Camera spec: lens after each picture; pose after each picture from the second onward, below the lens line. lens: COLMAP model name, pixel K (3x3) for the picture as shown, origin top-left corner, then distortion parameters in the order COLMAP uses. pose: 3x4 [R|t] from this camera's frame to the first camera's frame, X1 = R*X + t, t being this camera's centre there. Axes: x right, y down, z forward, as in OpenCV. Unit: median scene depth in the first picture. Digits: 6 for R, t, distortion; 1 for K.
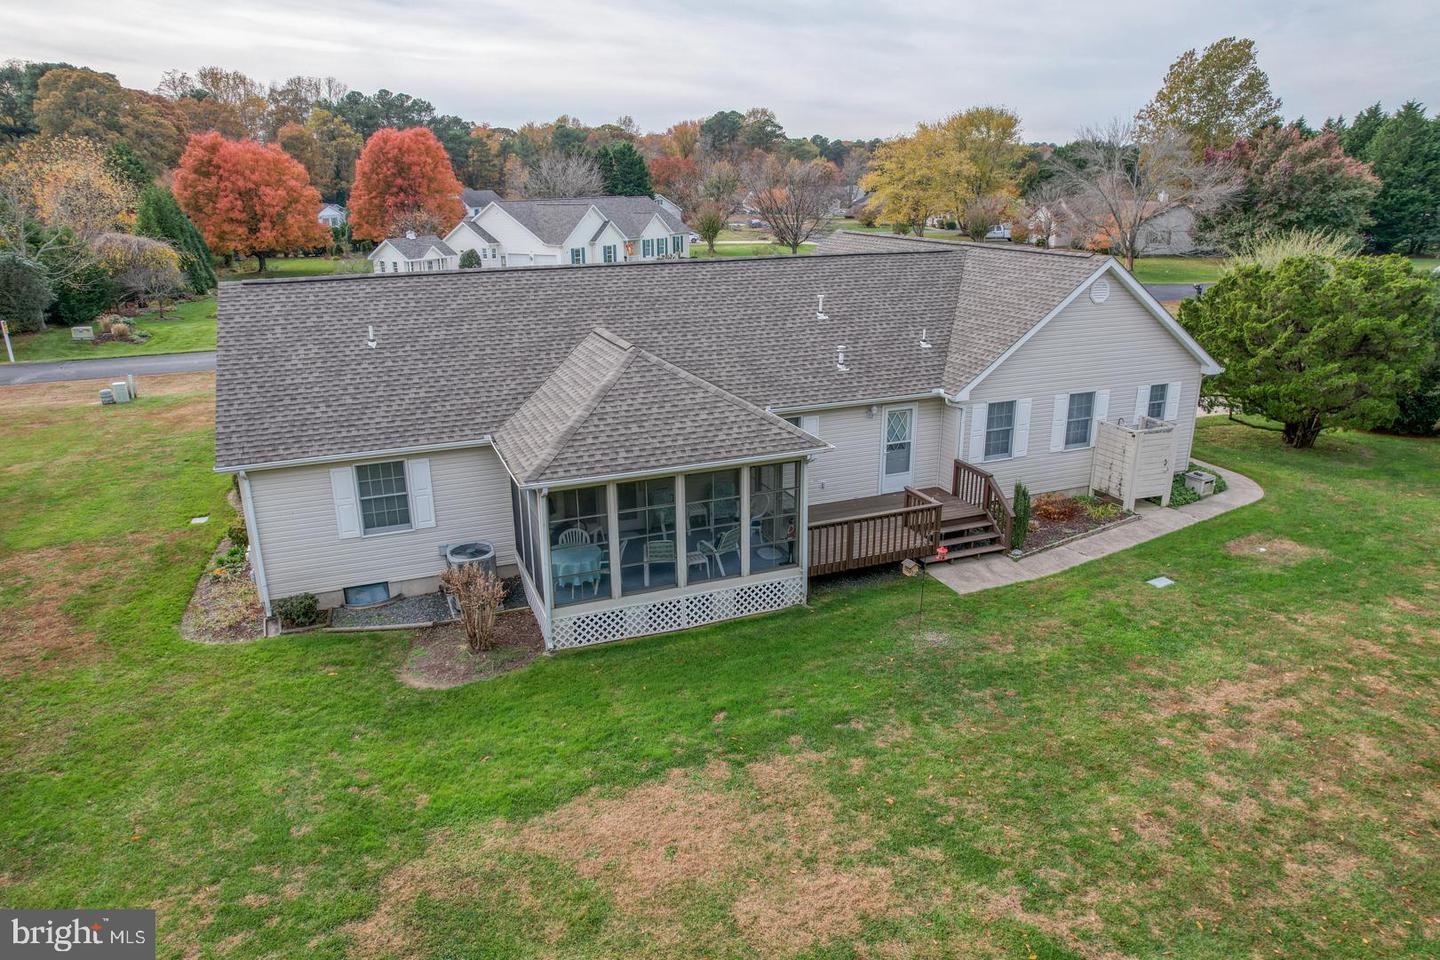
lens RADIAL K [[939.9, 0, 714.8], [0, 939.9, 479.8], [0, 0, 1]] dist [-0.077212, 0.062937]
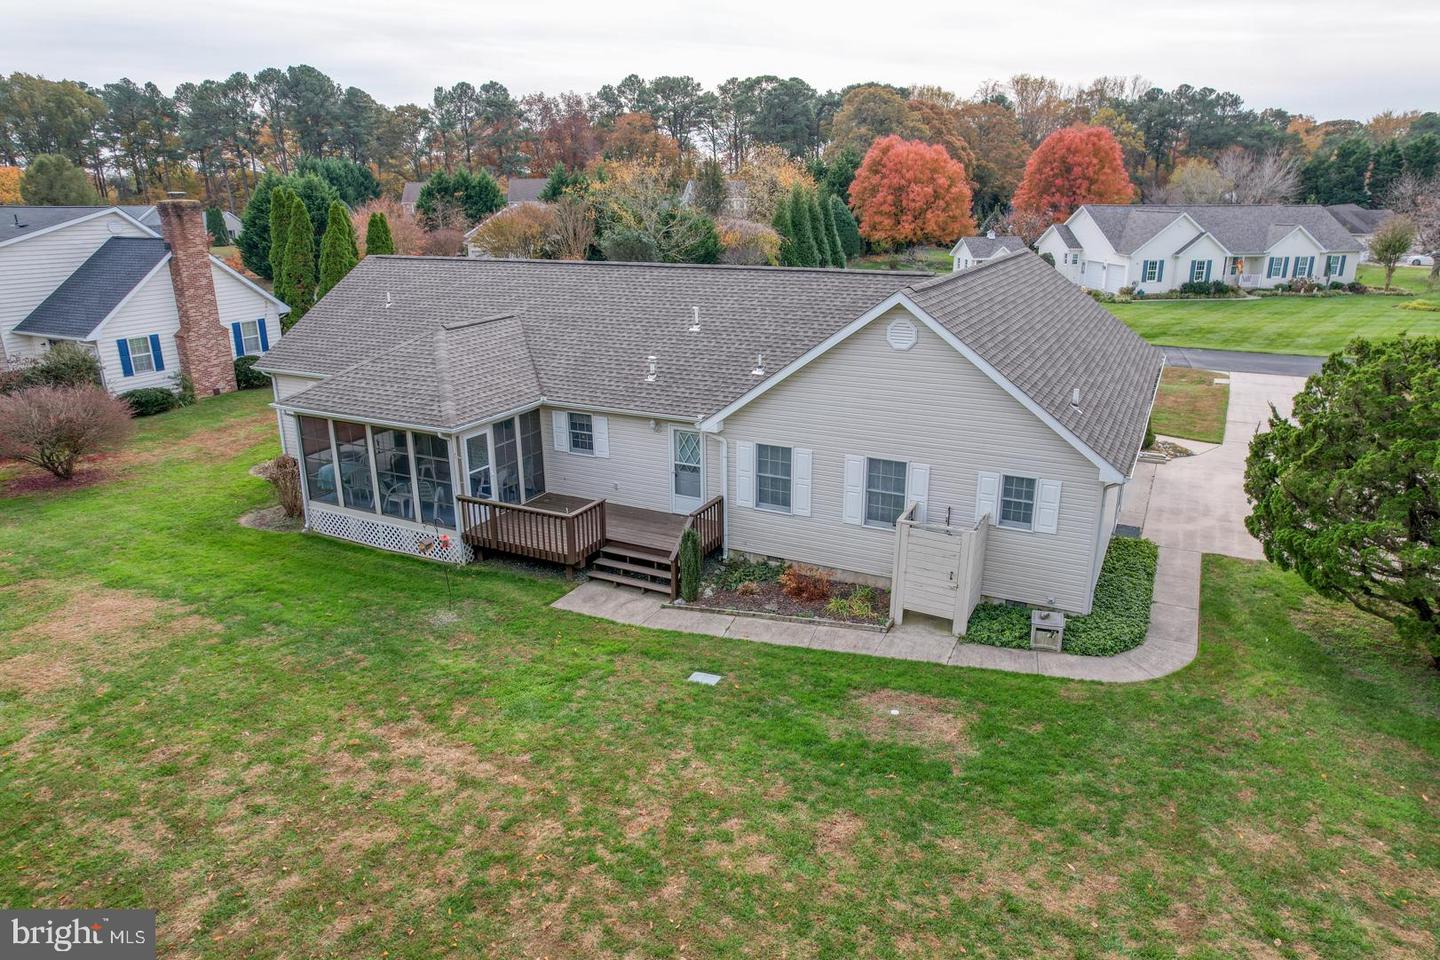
lens RADIAL K [[939.9, 0, 714.8], [0, 939.9, 479.8], [0, 0, 1]] dist [-0.077212, 0.062937]
pose [[0.656312, 0.231904, -0.717966, 0.971715], [-0.229511, 0.967860, 0.102819, -0.138923], [0.718735, 0.097300, 0.688443, 0.381989]]
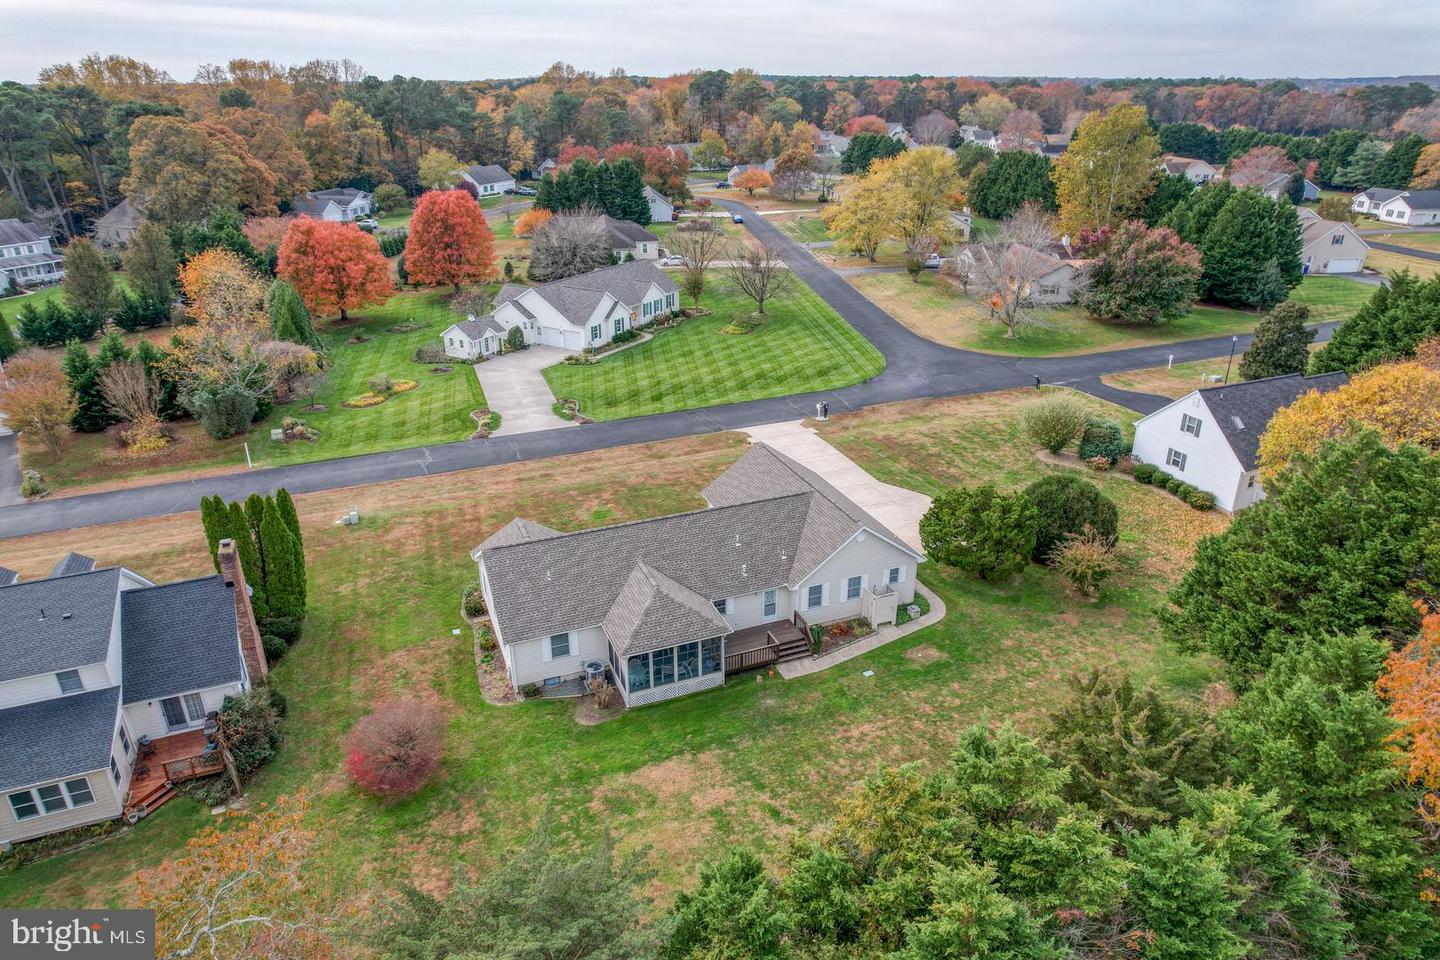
lens RADIAL K [[939.9, 0, 714.8], [0, 939.9, 479.8], [0, 0, 1]] dist [-0.077212, 0.062937]
pose [[0.999953, -0.000040, 0.009714, 0.041345], [-0.000980, 0.994478, 0.104943, -0.622014], [-0.009665, -0.104948, 0.994431, -1.338506]]
